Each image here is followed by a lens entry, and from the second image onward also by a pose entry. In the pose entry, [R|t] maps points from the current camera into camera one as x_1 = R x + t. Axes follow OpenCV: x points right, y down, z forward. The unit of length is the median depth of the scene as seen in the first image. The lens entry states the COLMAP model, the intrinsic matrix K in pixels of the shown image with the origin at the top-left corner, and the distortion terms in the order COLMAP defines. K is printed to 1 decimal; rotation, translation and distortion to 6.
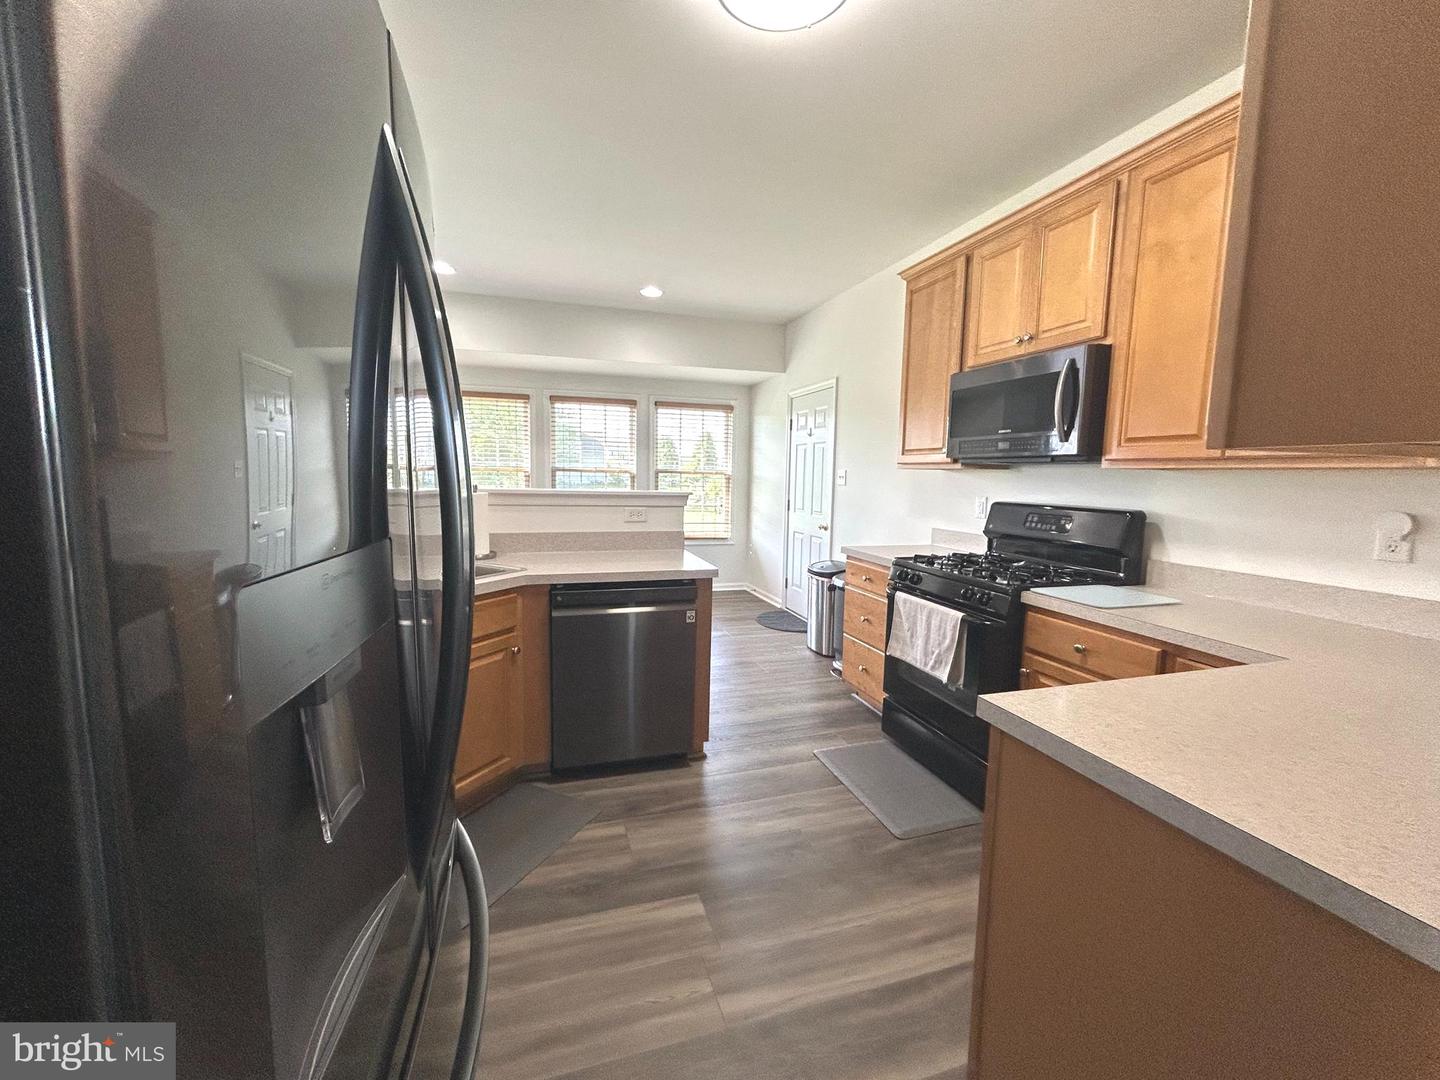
lens RADIAL K [[583.0, 0, 716.9], [0, 583.0, 534.1], [0, 0, 1]] dist [0.000897, 0.000821]
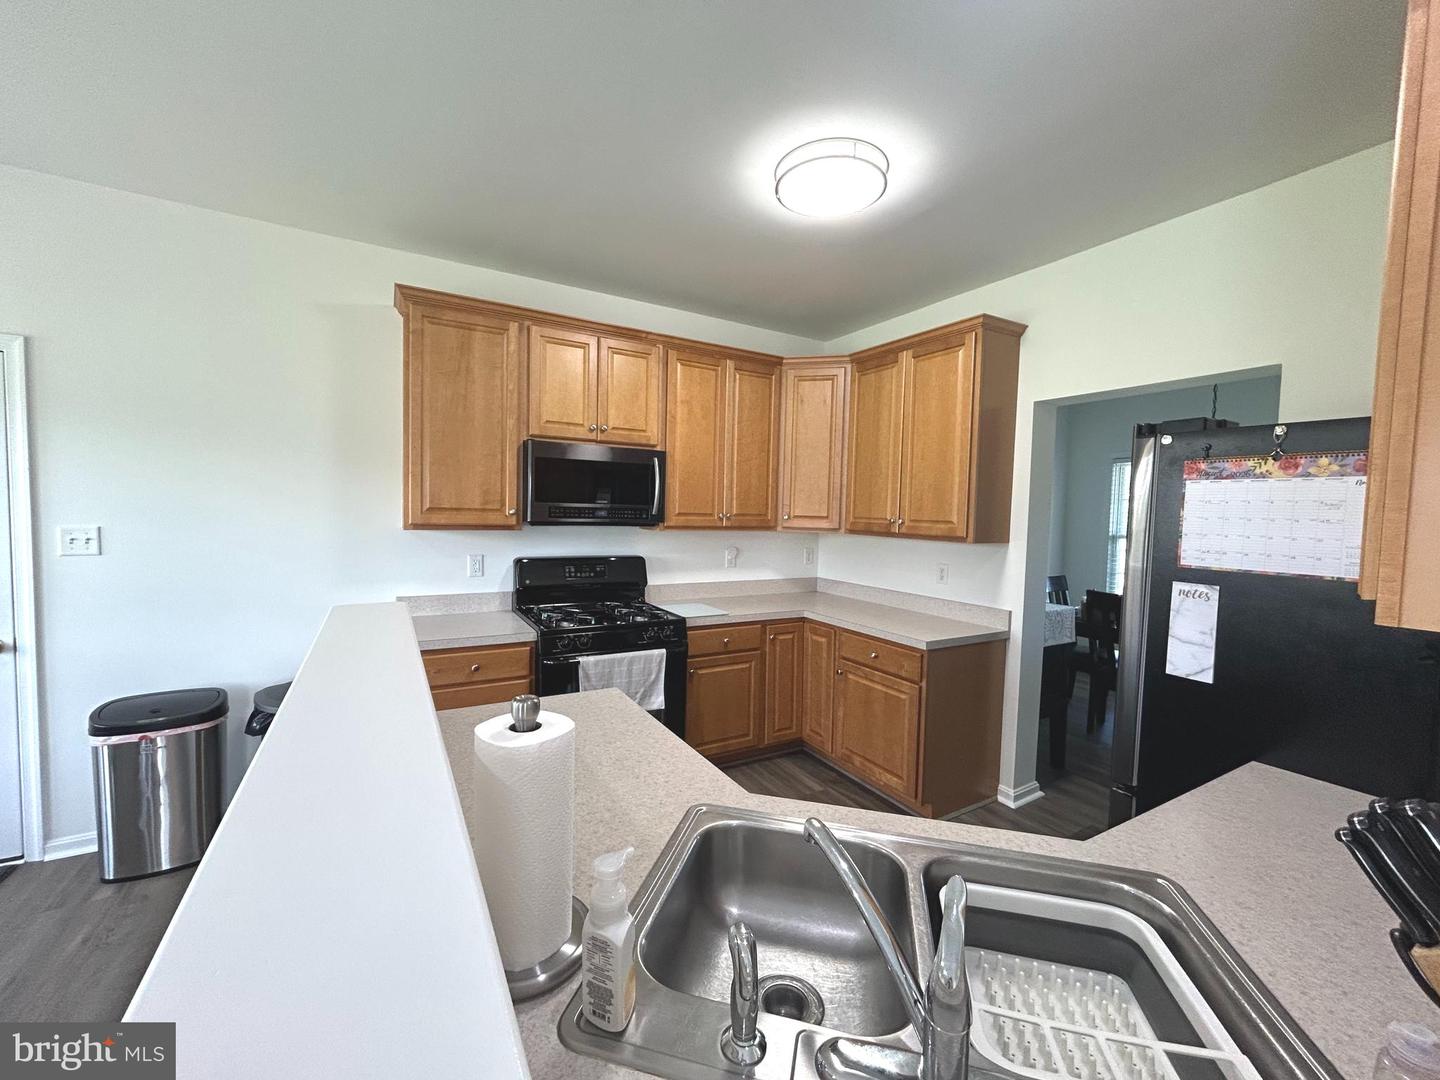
lens RADIAL K [[583.0, 0, 716.9], [0, 583.0, 546.1], [0, 0, 1]] dist [0.000897, 0.000821]
pose [[-0.208804, -0.089223, 0.973879, -0.778386], [0.070019, 0.991910, 0.105888, -0.202991], [-0.975448, 0.090300, -0.200867, 1.053109]]
